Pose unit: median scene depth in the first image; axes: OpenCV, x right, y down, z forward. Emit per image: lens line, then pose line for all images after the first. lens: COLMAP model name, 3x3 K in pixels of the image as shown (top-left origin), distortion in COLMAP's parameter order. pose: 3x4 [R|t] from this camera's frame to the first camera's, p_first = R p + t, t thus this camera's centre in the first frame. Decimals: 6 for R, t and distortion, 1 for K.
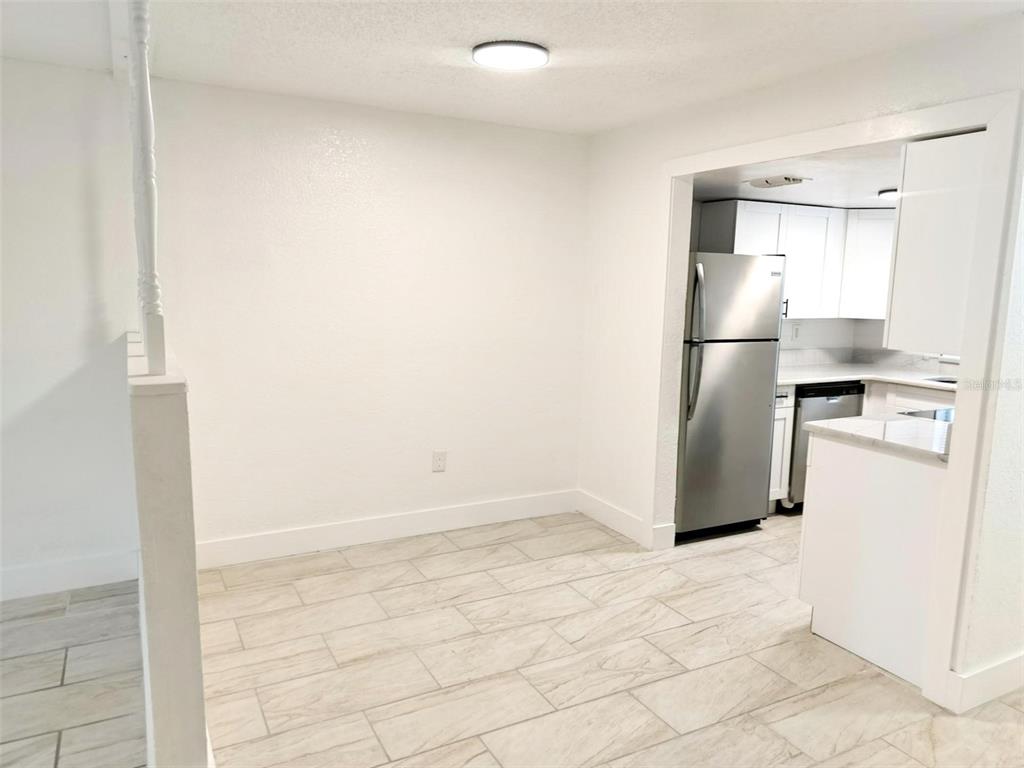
lens RADIAL K [[723.0, 0, 515.1], [0, 723.0, 393.4], [0, 0, 1]] dist [0.006906, 0.002578]
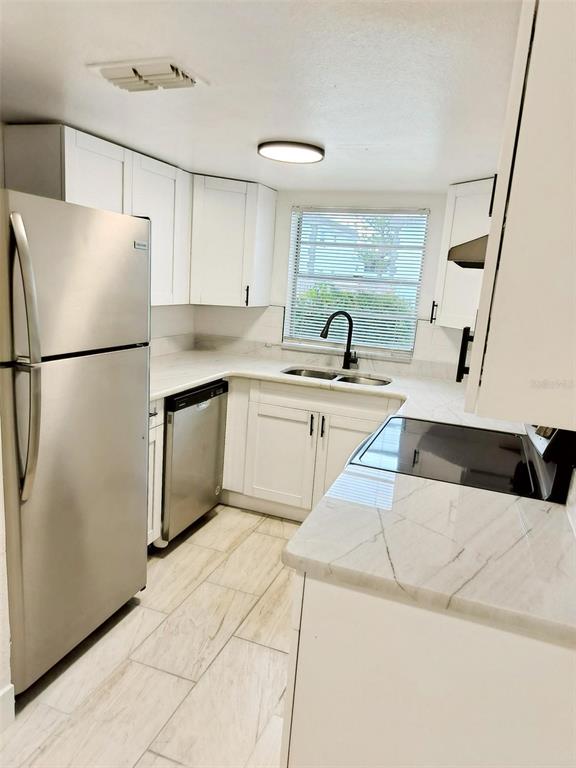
lens RADIAL K [[536.7, 0, 279.9], [0, 536.7, 385.3], [0, 0, 1]] dist [0.087998, -0.117639]
pose [[0.755309, -0.101105, 0.647524, 0.115570], [0.048803, 0.993962, 0.098272, -0.075880], [-0.653550, -0.042625, 0.755682, 0.506249]]
